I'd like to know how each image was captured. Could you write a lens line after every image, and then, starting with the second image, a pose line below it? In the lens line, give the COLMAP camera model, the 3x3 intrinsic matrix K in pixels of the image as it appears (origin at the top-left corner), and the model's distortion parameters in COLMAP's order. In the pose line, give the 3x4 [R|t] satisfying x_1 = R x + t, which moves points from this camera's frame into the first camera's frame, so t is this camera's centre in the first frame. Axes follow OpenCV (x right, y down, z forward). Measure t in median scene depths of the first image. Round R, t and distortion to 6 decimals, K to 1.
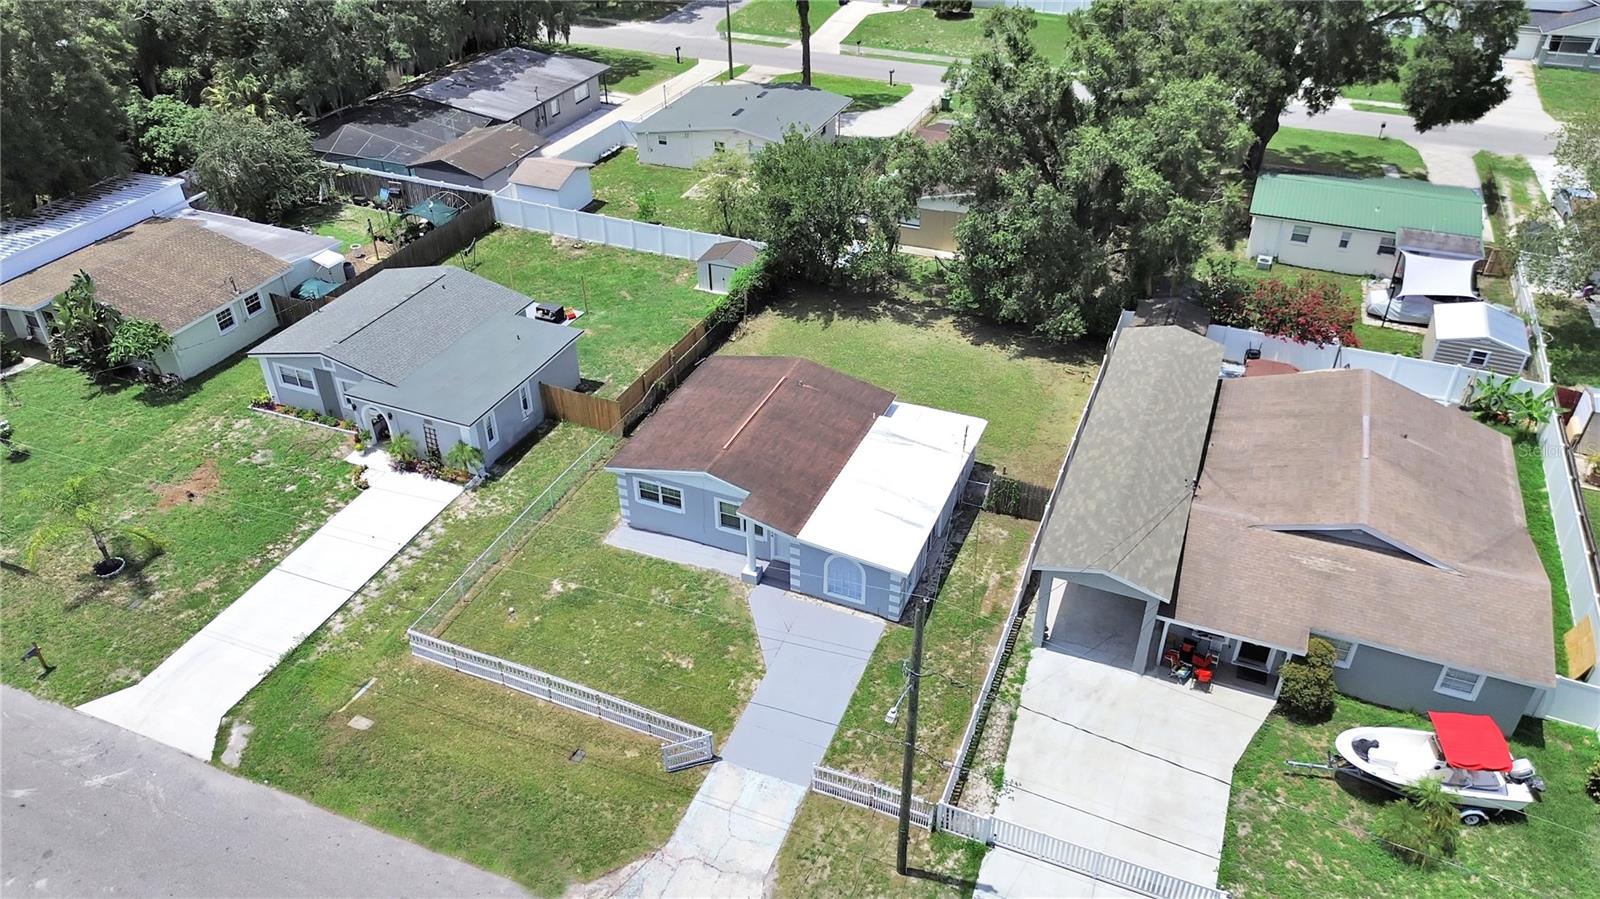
lens RADIAL K [[1136.1, 0, 799.6], [0, 1136.1, 461.5], [0, 0, 1]] dist [0.066542, -0.071957]
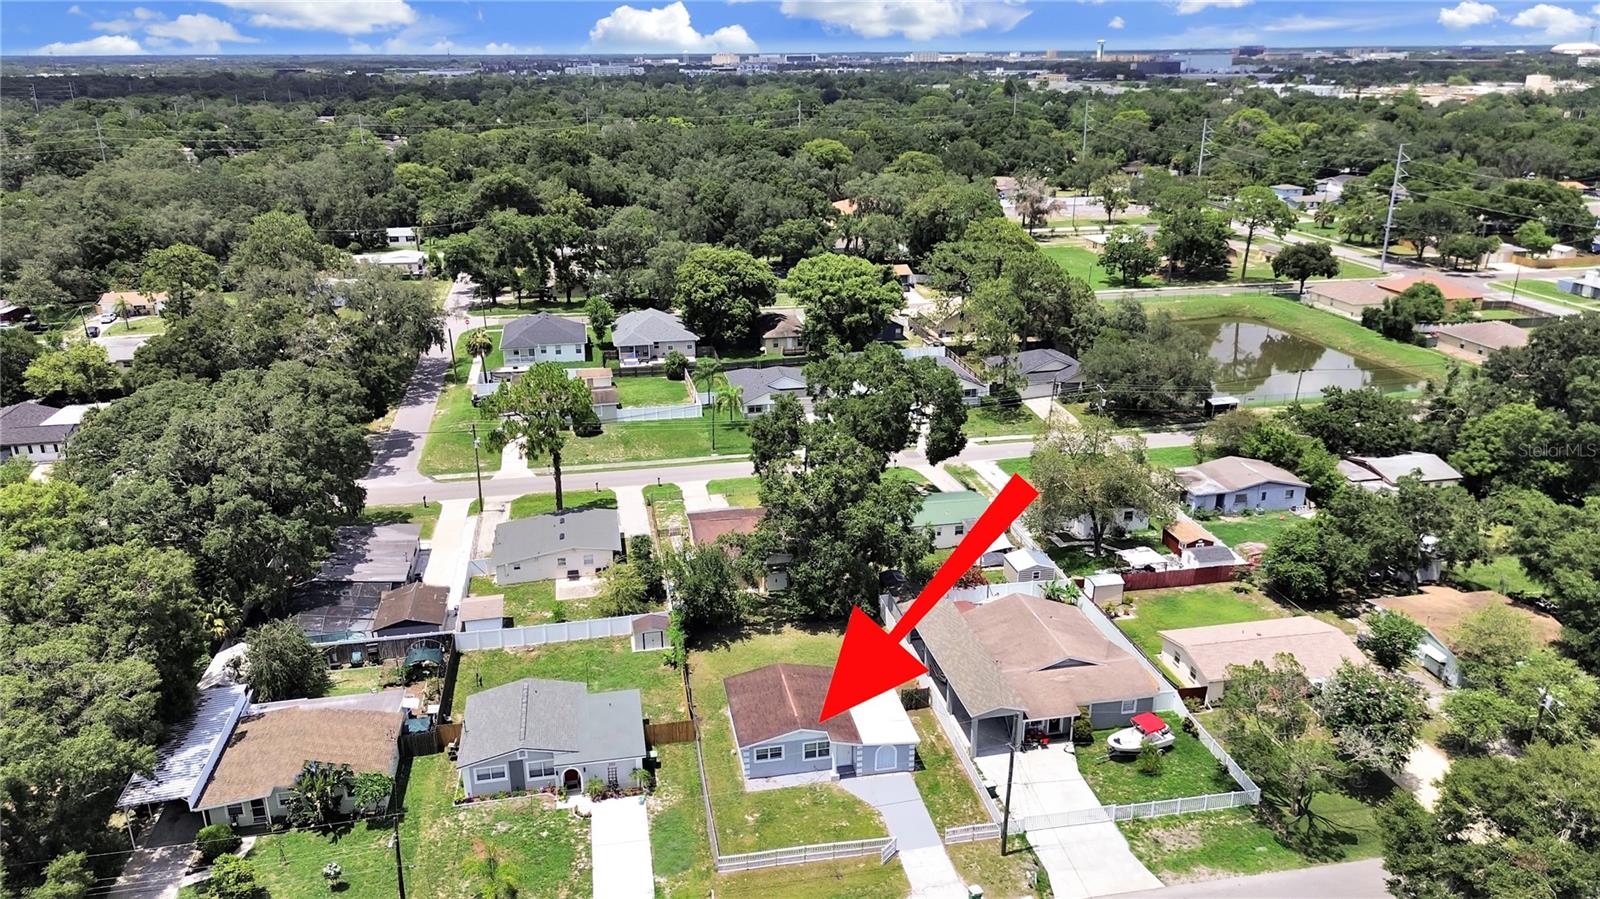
lens RADIAL K [[1136.1, 0, 799.6], [0, 1136.1, 461.5], [0, 0, 1]] dist [0.066542, -0.071957]
pose [[0.833964, -0.191247, 0.517618, -0.808953], [0.319430, 0.932195, -0.170229, -0.069316], [-0.449965, 0.307307, 0.838507, -0.605390]]
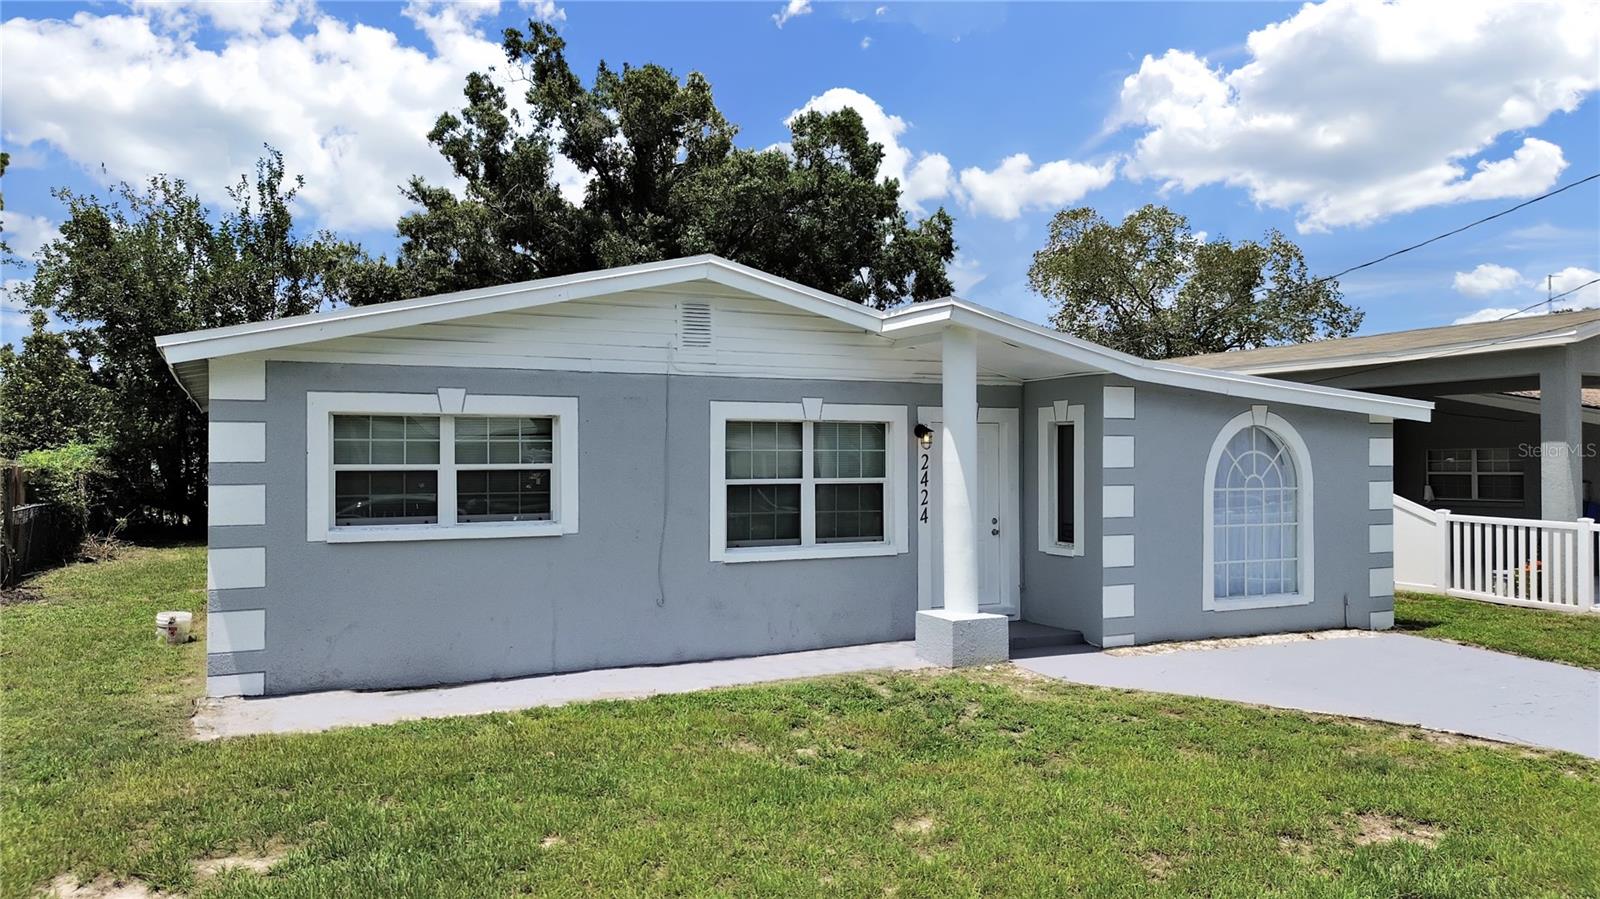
lens RADIAL K [[1118.1, 0, 792.6], [0, 1118.1, 446.5], [0, 0, 1]] dist [0.056084, -0.063683]
pose [[0.681391, -0.001952, 0.731917, -0.203840], [0.409878, 0.829505, -0.379371, 0.116869], [-0.606388, 0.558496, 0.566017, 0.715597]]
